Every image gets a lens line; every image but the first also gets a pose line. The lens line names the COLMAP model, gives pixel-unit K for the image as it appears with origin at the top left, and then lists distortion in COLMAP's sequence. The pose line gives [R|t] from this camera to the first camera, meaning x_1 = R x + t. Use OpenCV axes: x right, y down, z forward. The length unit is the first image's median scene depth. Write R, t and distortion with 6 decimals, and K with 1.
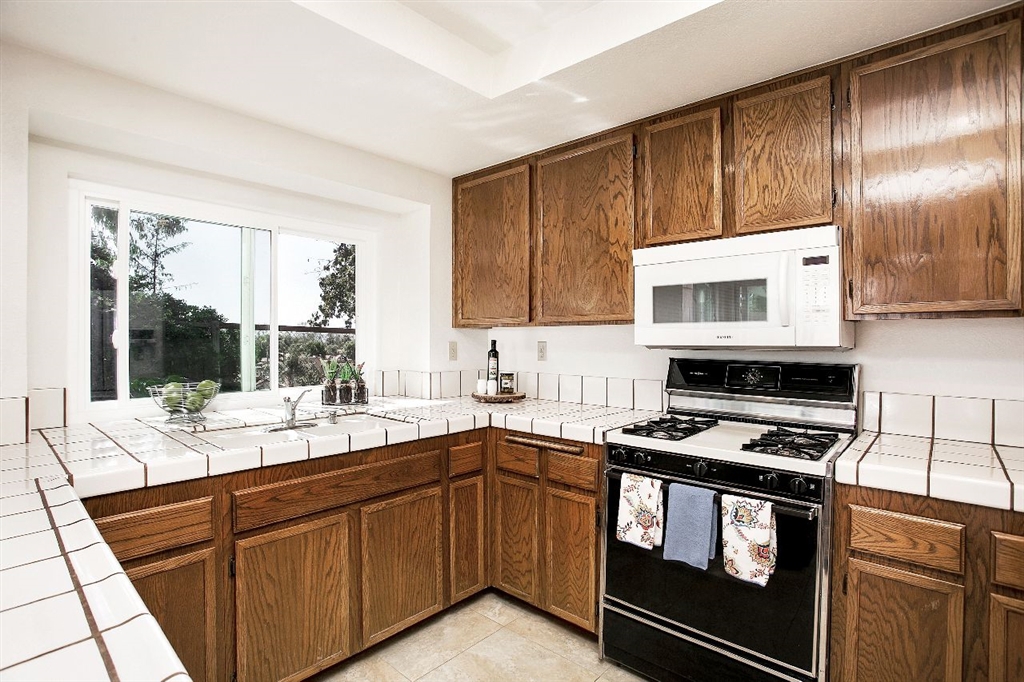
lens RADIAL K [[498.8, 0, 516.5], [0, 498.8, 337.5], [0, 0, 1]] dist [-0.040299, 0.021538]
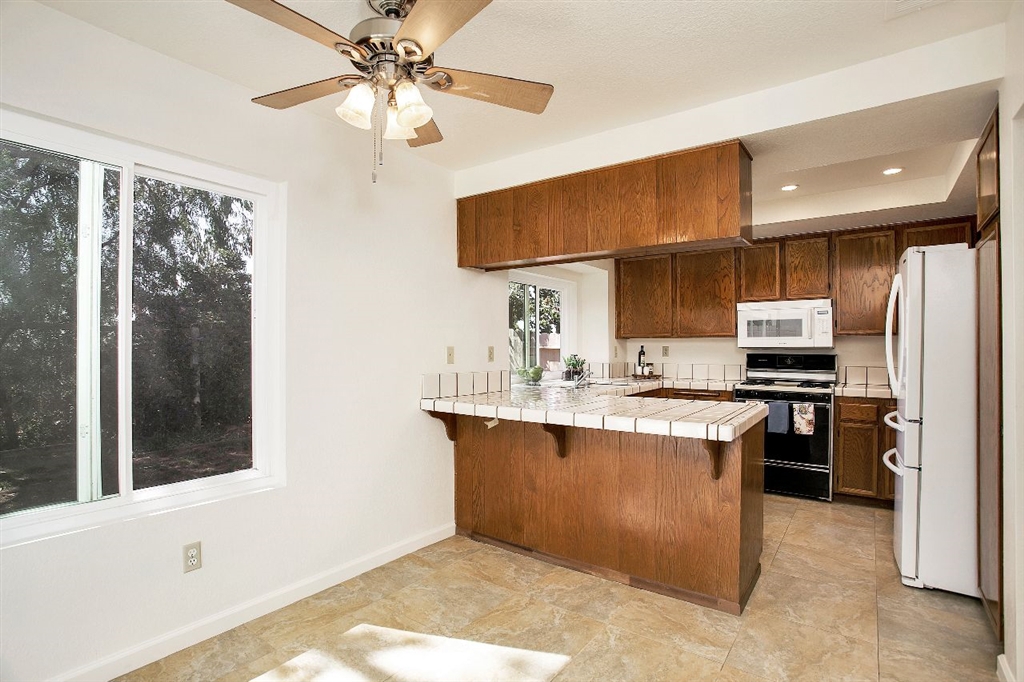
lens RADIAL K [[513.7, 0, 512.0], [0, 513.7, 341.0], [0, 0, 1]] dist [-0.001935, -0.000264]
pose [[0.993211, -0.002658, 0.116297, -1.104339], [0.003499, 0.999969, -0.007029, 0.001074], [-0.116275, 0.007388, 0.993190, -1.226864]]
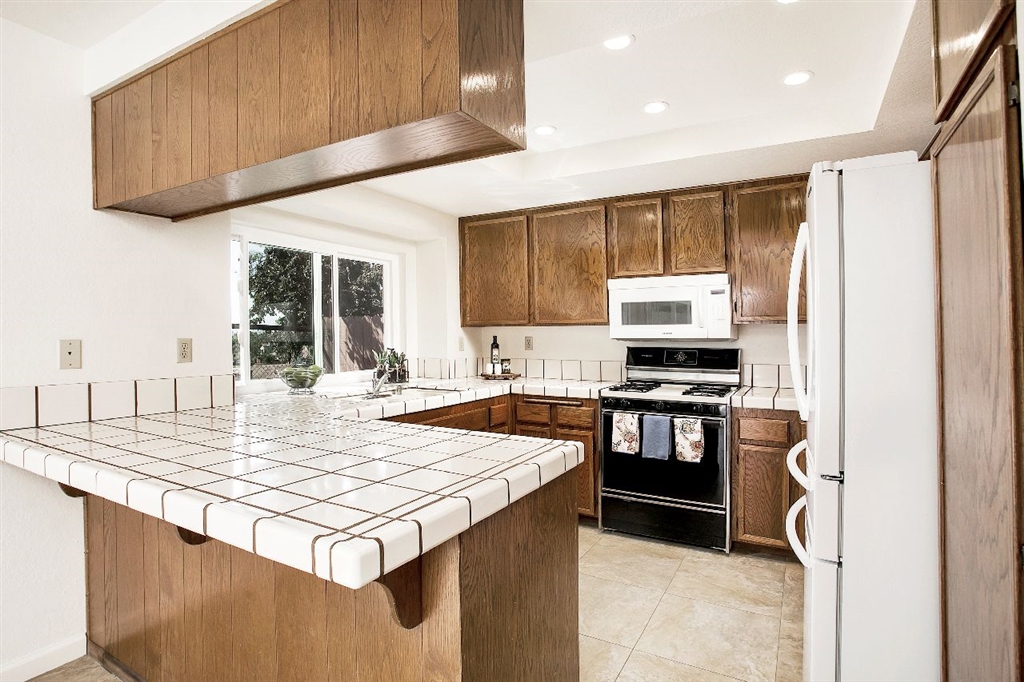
lens RADIAL K [[537.5, 0, 451.5], [0, 537.5, 317.4], [0, 0, 1]] dist [-0.017530, -0.000416]
pose [[0.989688, 0.001884, 0.143230, -0.571987], [0.002372, 0.999561, -0.029536, -0.002894], [-0.143223, 0.029571, 0.989249, -0.719472]]
